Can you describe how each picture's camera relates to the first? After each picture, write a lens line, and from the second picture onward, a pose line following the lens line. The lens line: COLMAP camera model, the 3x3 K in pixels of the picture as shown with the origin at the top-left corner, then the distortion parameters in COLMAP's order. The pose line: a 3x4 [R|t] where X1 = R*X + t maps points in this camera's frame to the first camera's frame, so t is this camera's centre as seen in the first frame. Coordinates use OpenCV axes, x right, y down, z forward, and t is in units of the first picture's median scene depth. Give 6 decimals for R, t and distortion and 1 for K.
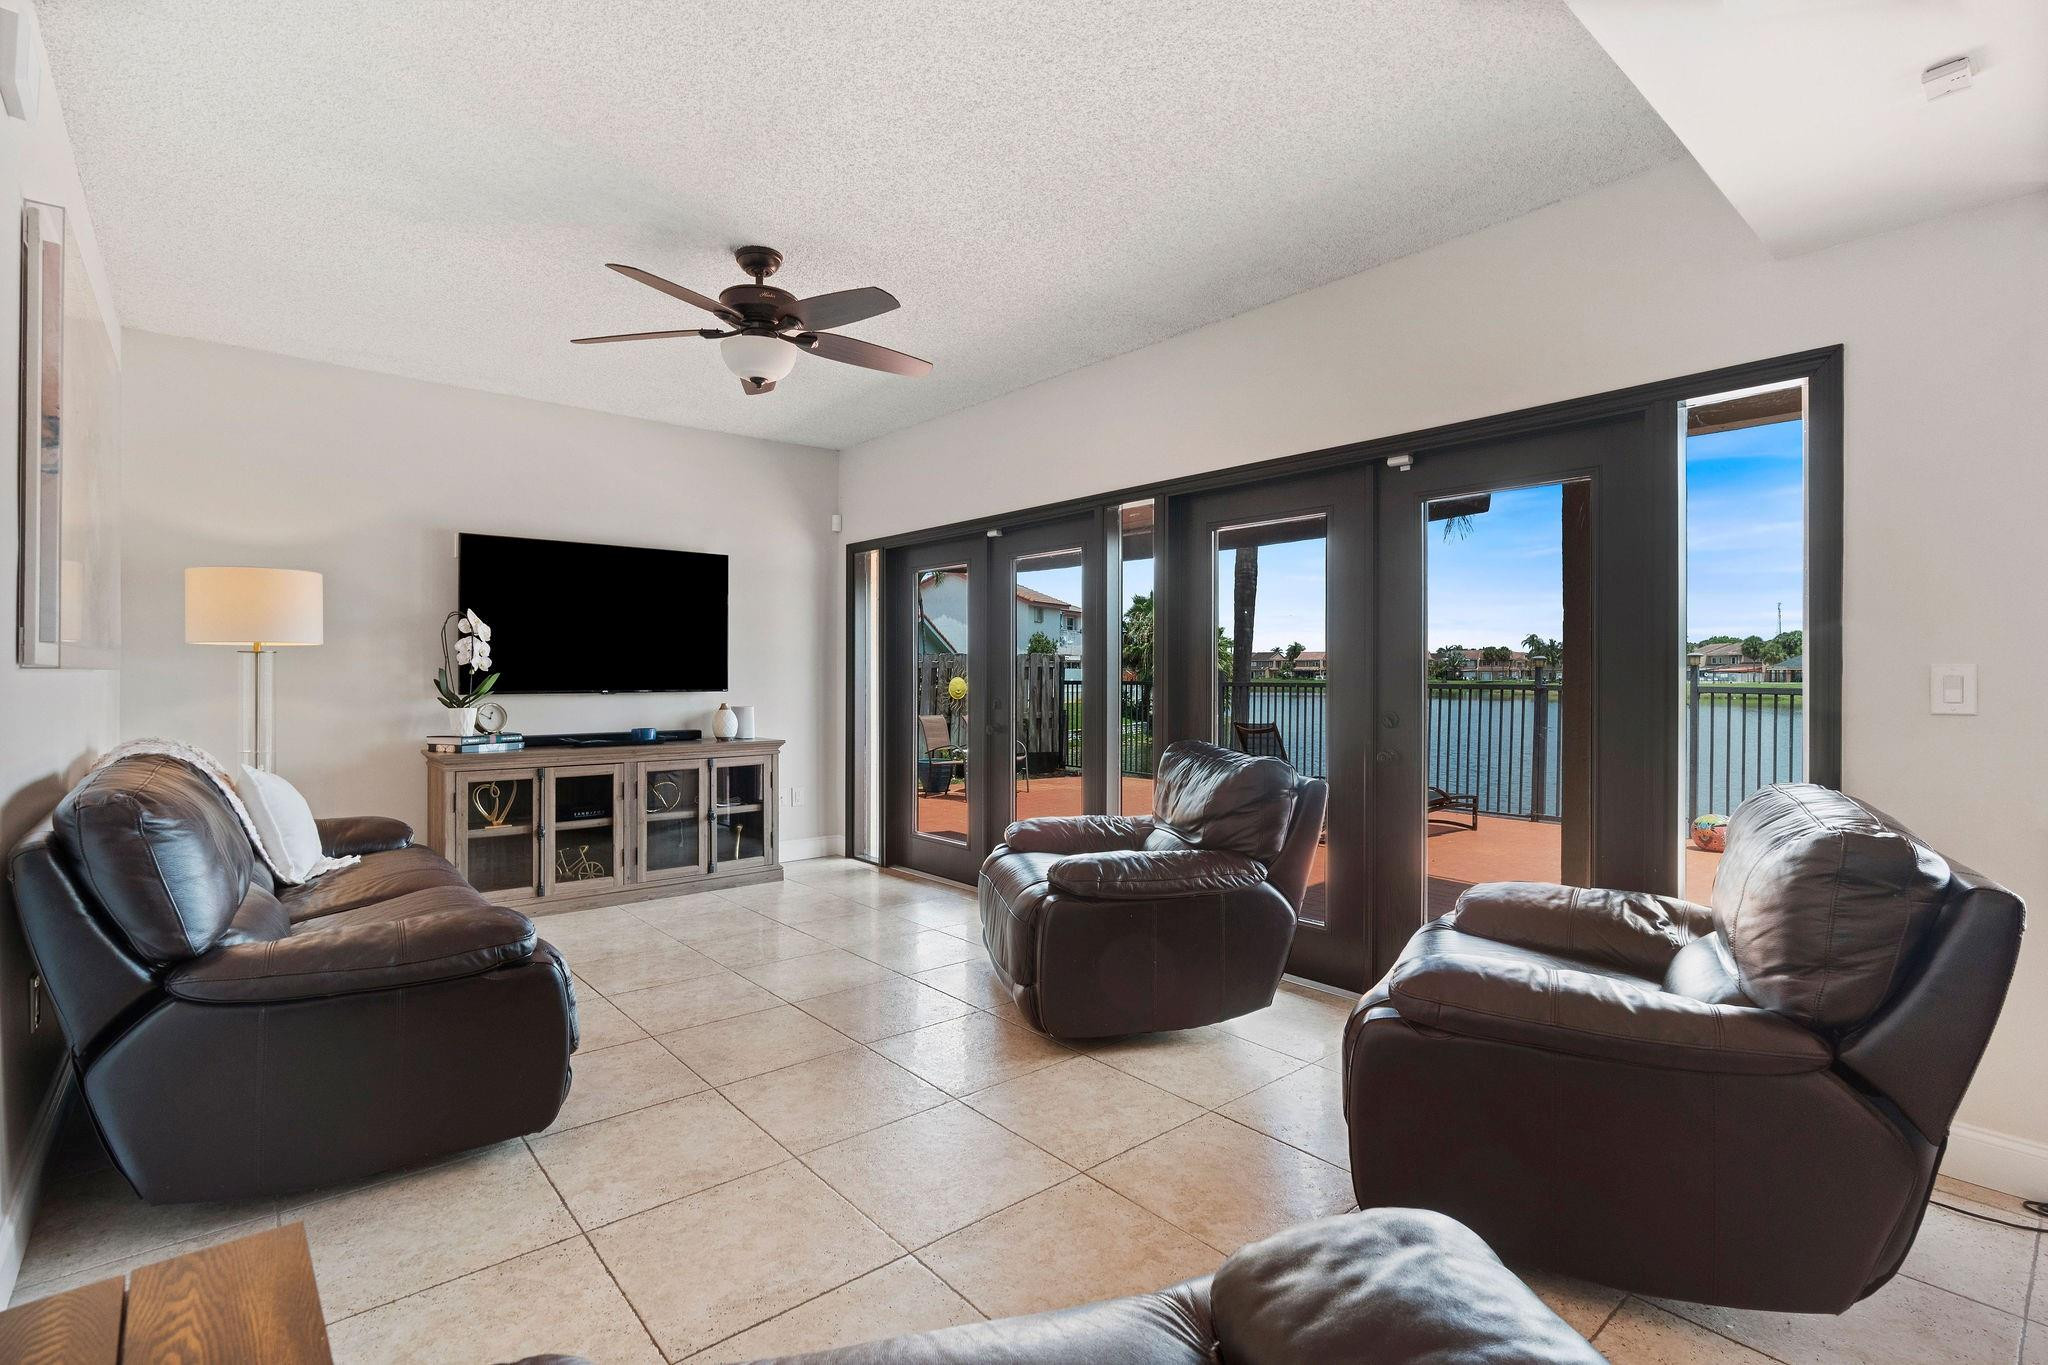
lens RADIAL K [[941.5, 0, 1006.8], [0, 941.5, 677.8], [0, 0, 1]] dist [-0.016354, 0.010532]
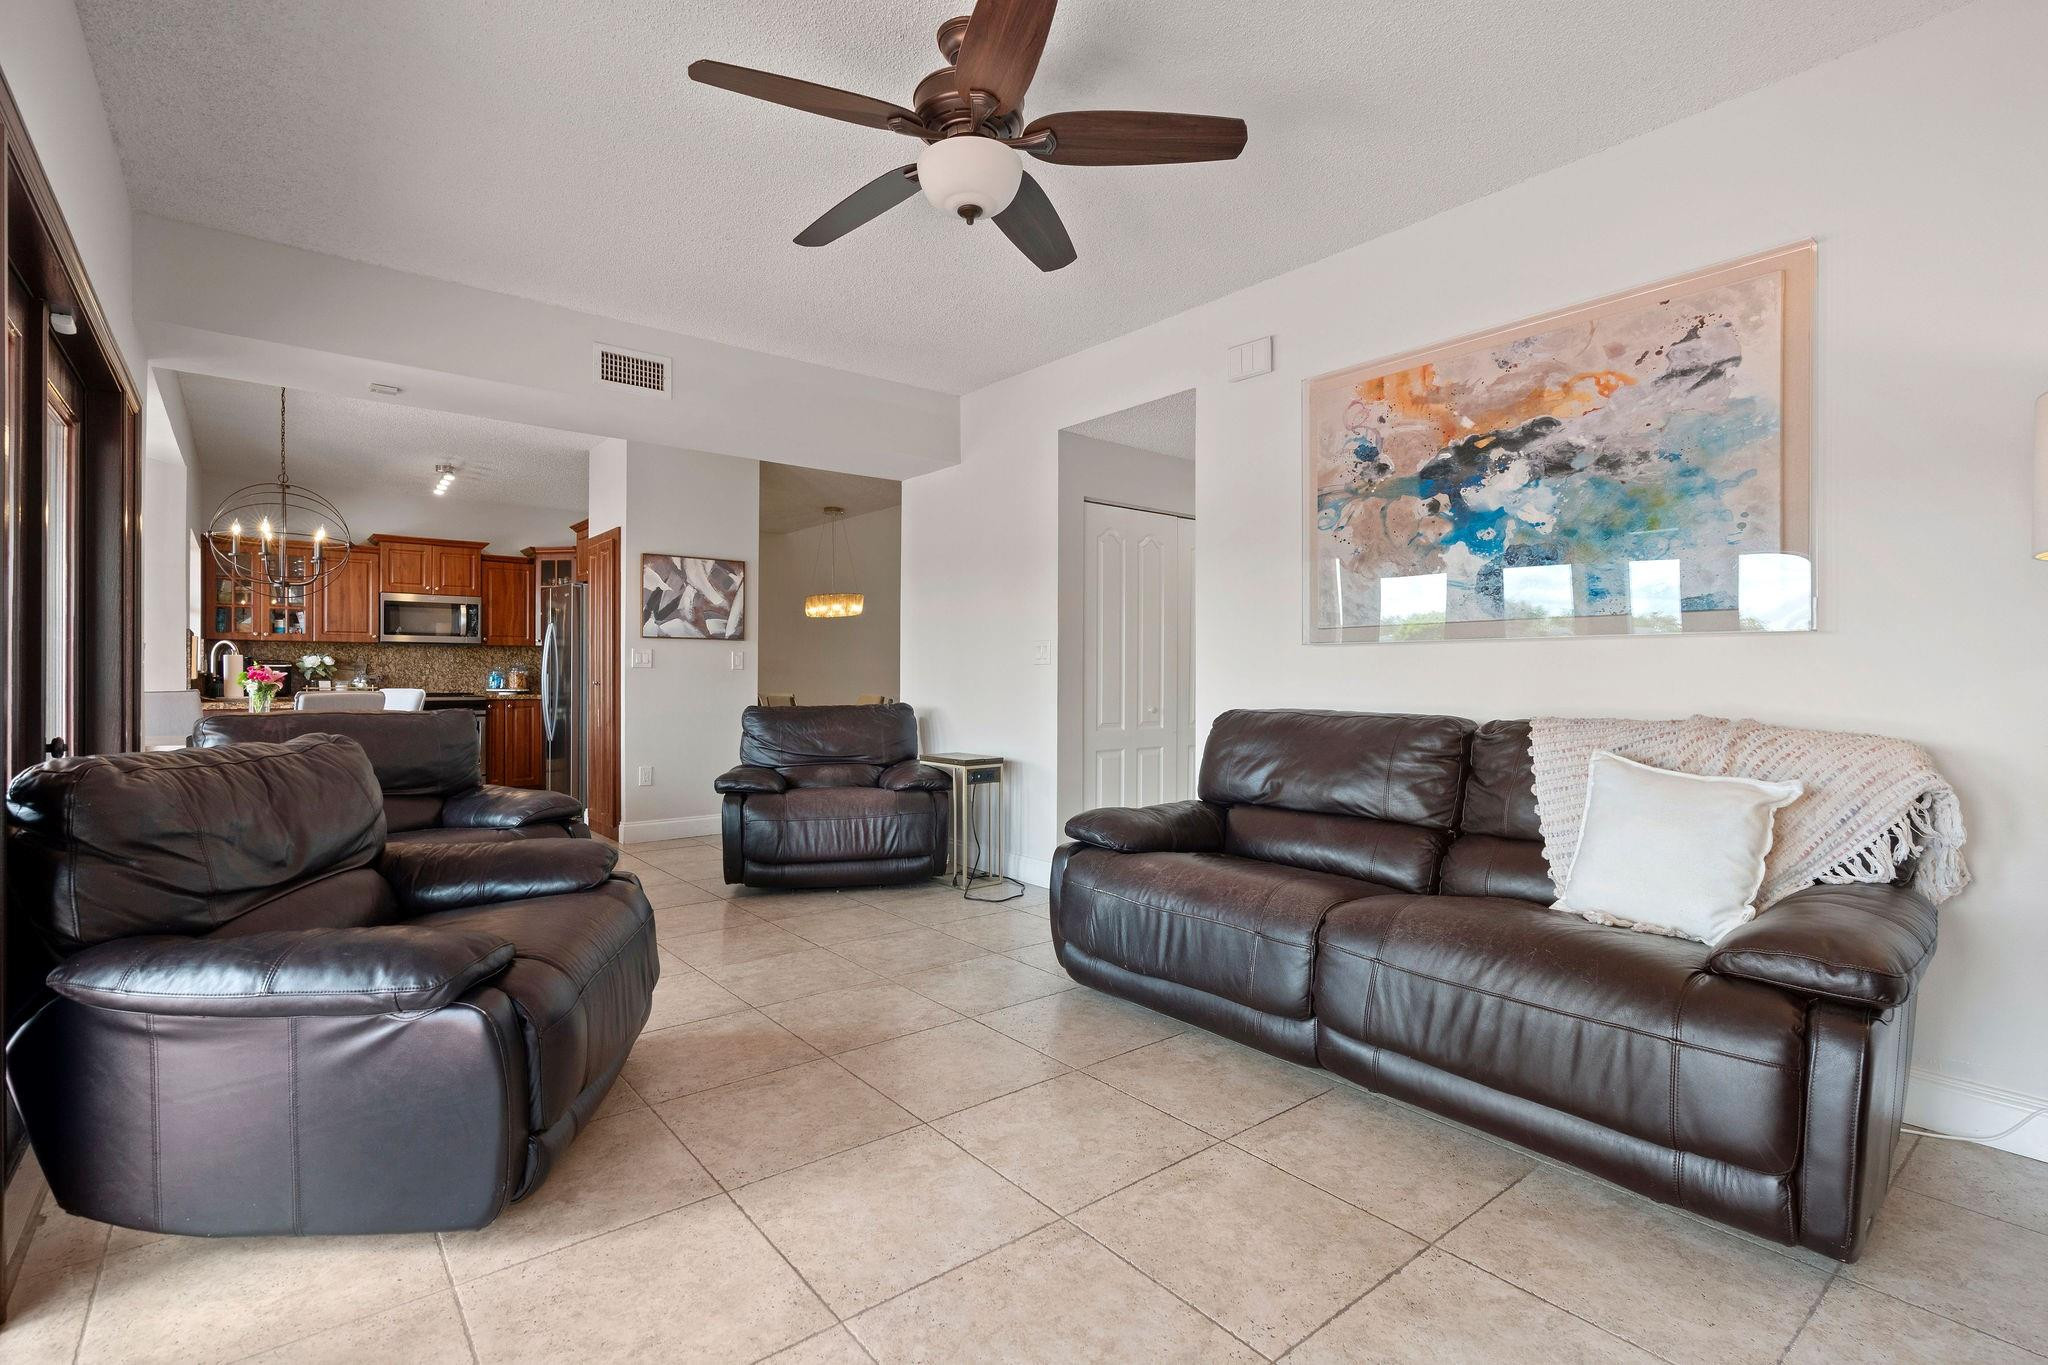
lens RADIAL K [[941.5, 0, 1006.8], [0, 941.5, 677.8], [0, 0, 1]] dist [-0.016354, 0.010532]
pose [[-0.999656, -0.004421, 0.025866, -0.214761], [-0.004222, 0.999961, 0.007750, 0.017377], [-0.025899, 0.007638, -0.999635, 1.173065]]
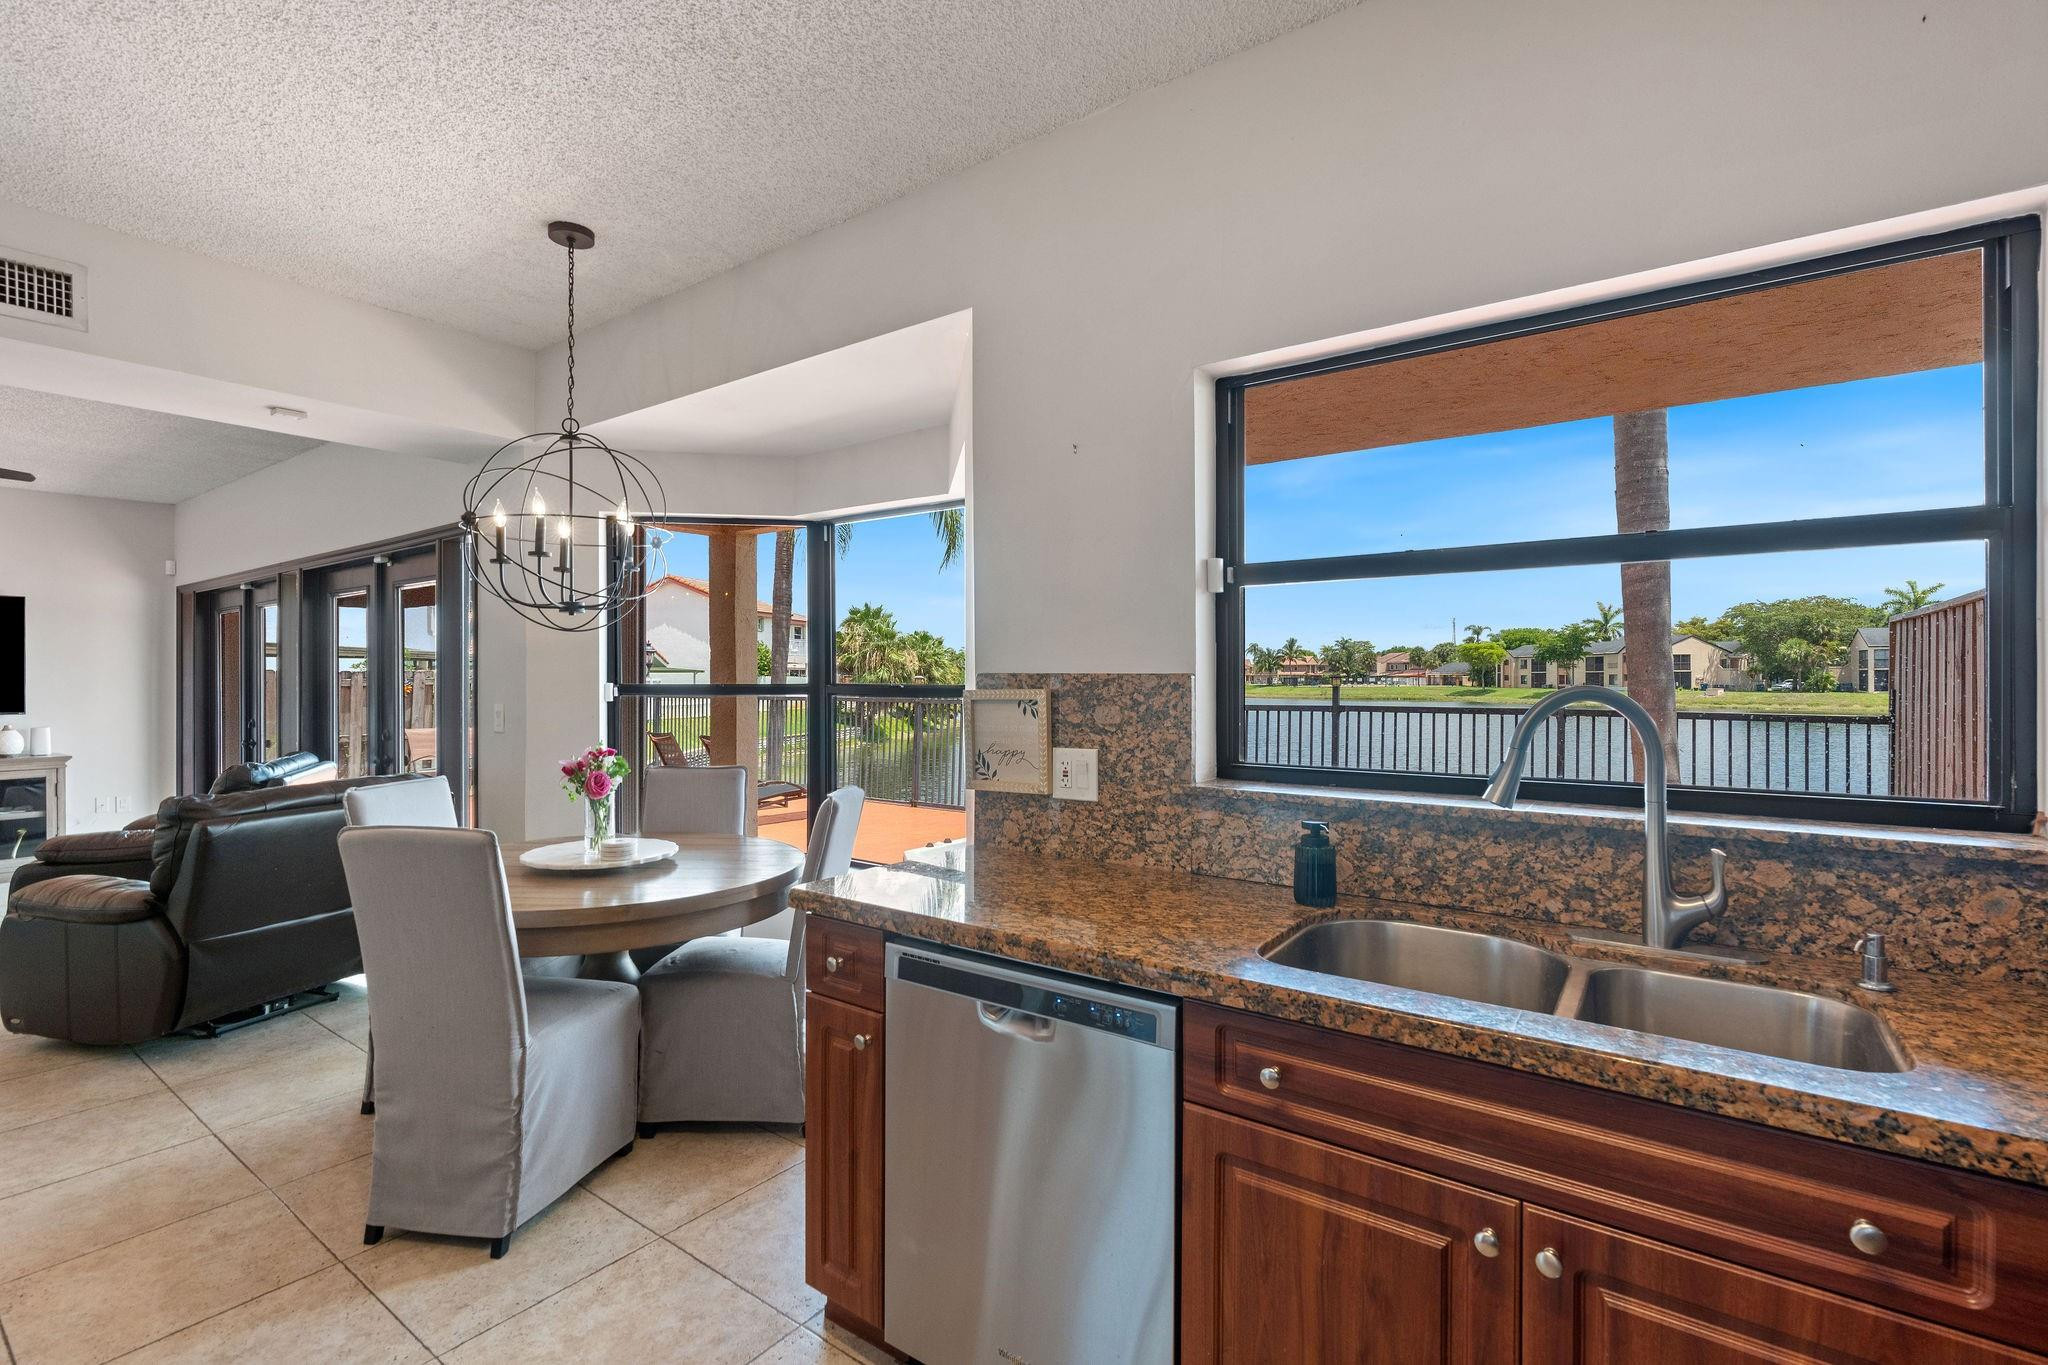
lens RADIAL K [[911.6, 0, 1013.9], [0, 911.6, 679.3], [0, 0, 1]] dist [-0.014958, 0.000828]
pose [[0.969200, -0.002314, 0.246265, 0.723247], [0.003324, 0.999988, -0.003685, -0.024518], [-0.246254, 0.004390, 0.969195, -0.435479]]
